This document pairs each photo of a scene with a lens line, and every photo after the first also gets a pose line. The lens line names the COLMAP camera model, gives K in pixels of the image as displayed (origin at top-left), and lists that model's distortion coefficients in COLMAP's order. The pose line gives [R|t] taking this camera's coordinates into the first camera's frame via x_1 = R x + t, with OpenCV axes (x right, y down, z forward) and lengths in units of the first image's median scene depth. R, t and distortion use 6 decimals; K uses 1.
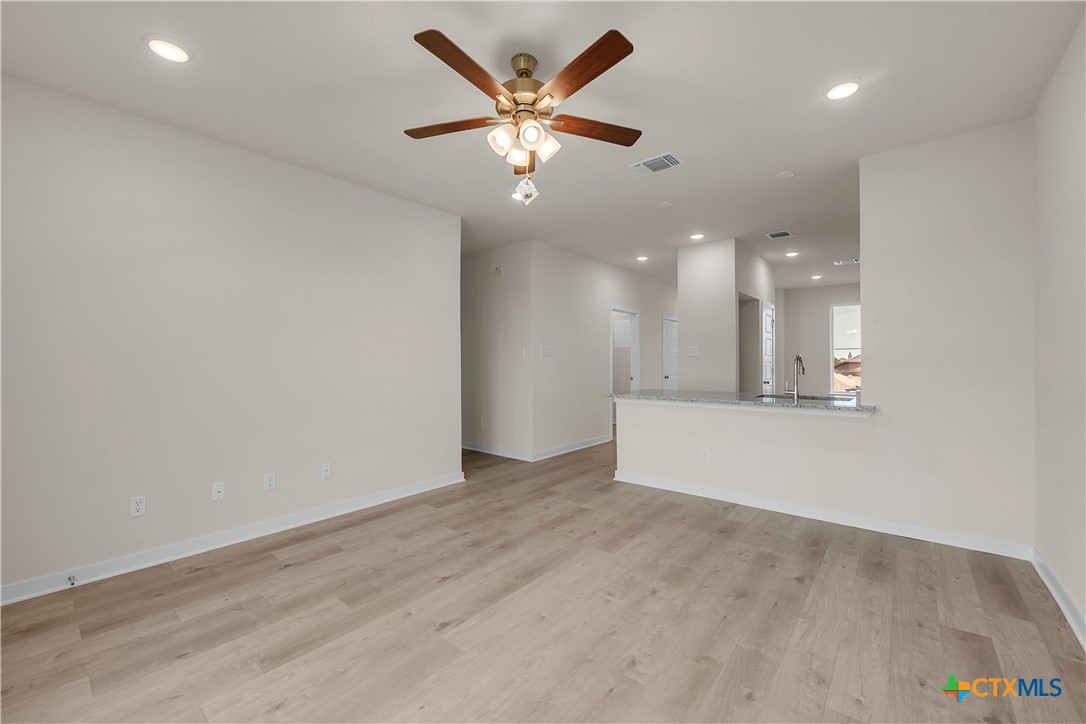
lens RADIAL K [[432.3, 0, 543.0], [0, 432.3, 362.0], [0, 0, 1]] dist [-0.001360, -0.003969]
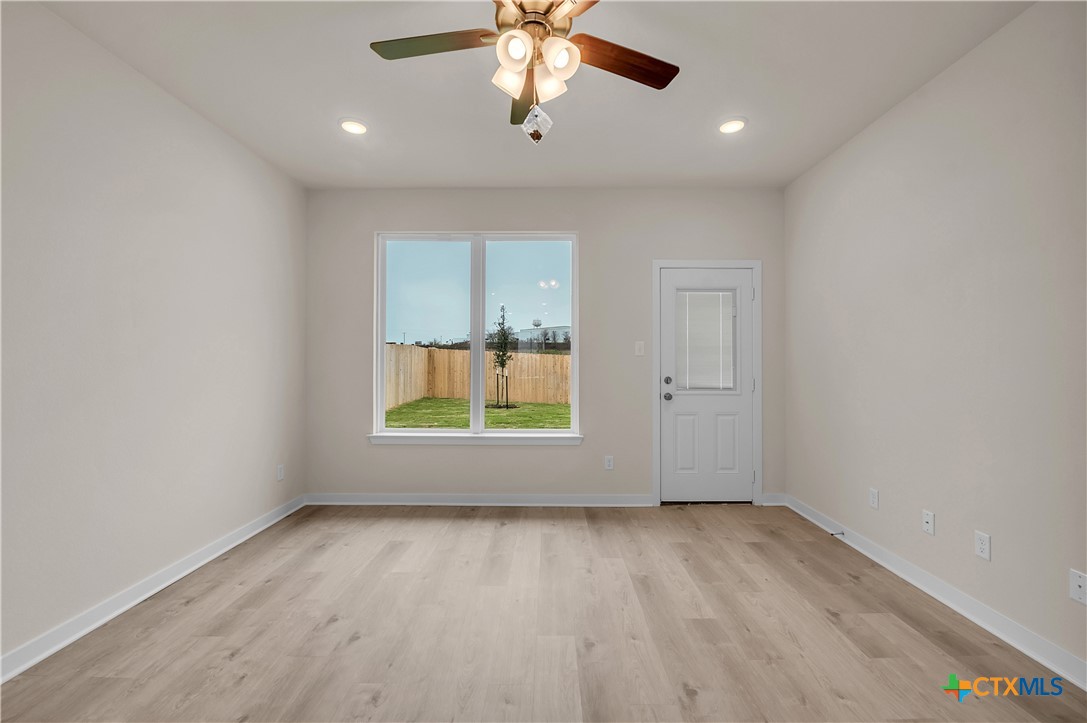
lens RADIAL K [[450.4, 0, 548.8], [0, 450.4, 361.2], [0, 0, 1]] dist [-0.001128, -0.004687]
pose [[-0.768736, 0.005977, -0.639538, 0.363326], [0.004234, 0.999982, 0.004257, -0.005079], [0.639552, 0.000565, -0.768748, 1.352438]]
